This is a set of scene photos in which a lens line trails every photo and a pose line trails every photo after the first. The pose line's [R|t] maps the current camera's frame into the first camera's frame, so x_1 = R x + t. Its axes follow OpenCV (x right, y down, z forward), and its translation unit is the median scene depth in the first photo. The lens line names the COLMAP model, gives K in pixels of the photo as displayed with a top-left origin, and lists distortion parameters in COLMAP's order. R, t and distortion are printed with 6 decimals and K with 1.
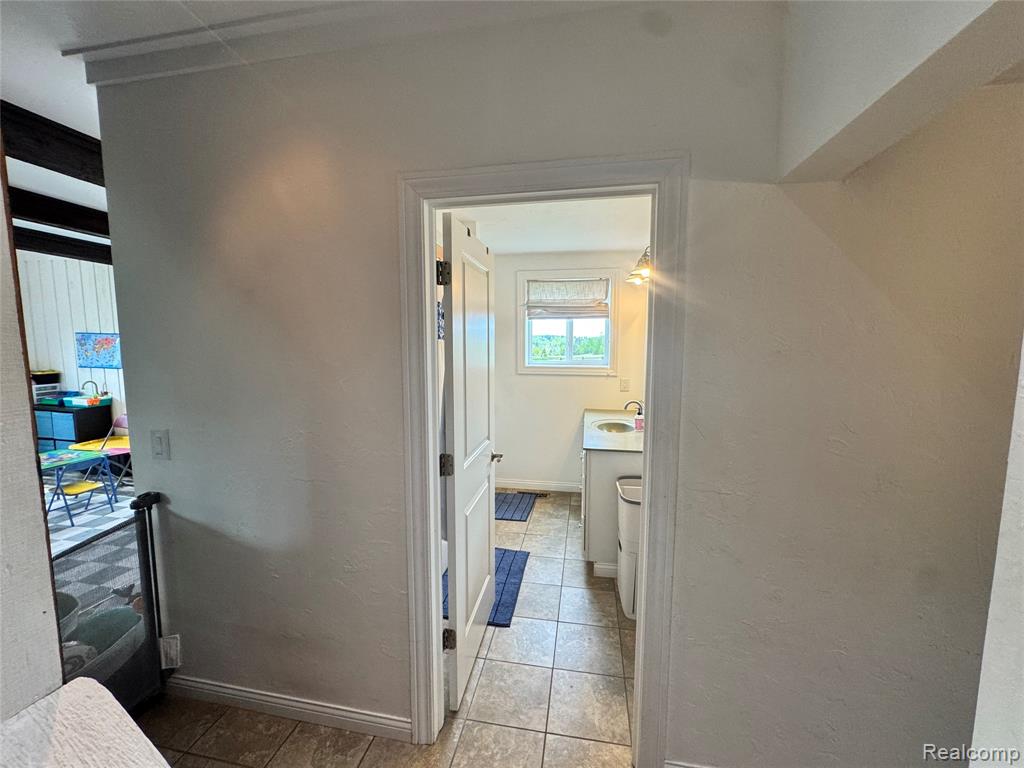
lens RADIAL K [[411.2, 0, 508.4], [0, 411.2, 386.3], [0, 0, 1]] dist [-0.007882, 0.000075]
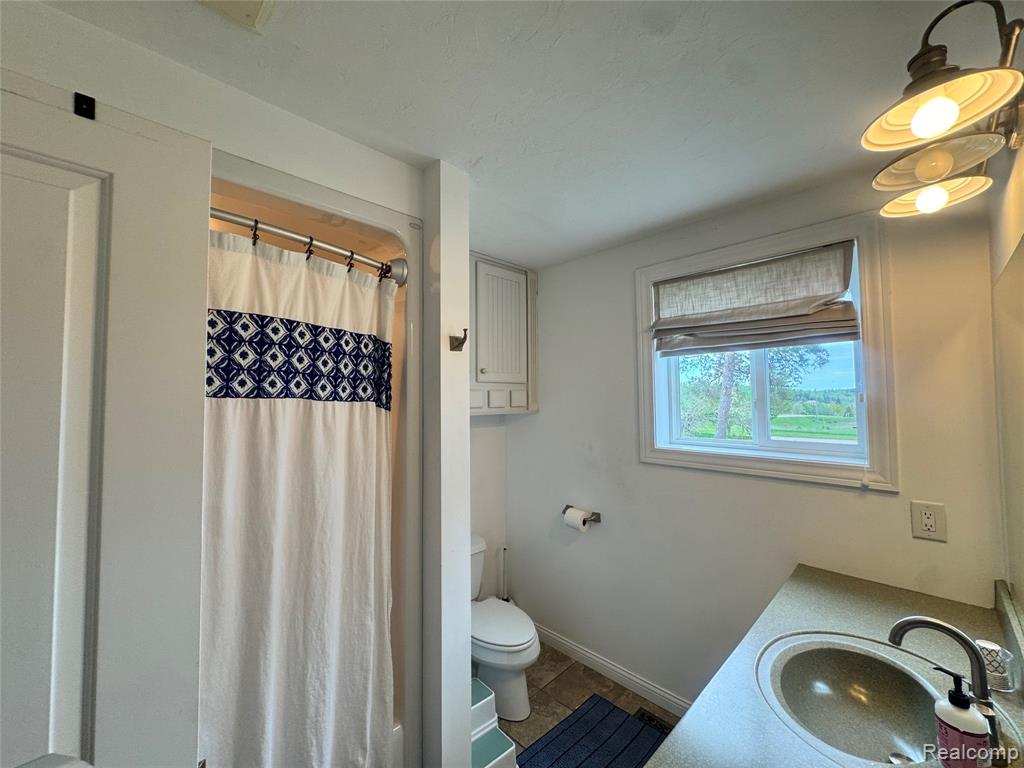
lens RADIAL K [[411.2, 0, 507.7], [0, 411.2, 380.1], [0, 0, 1]] dist [-0.007882, 0.000075]
pose [[0.798677, -0.033463, -0.600828, 0.207268], [-0.057198, 0.989710, -0.131155, -0.055521], [0.599035, 0.139117, 0.788545, 0.491597]]
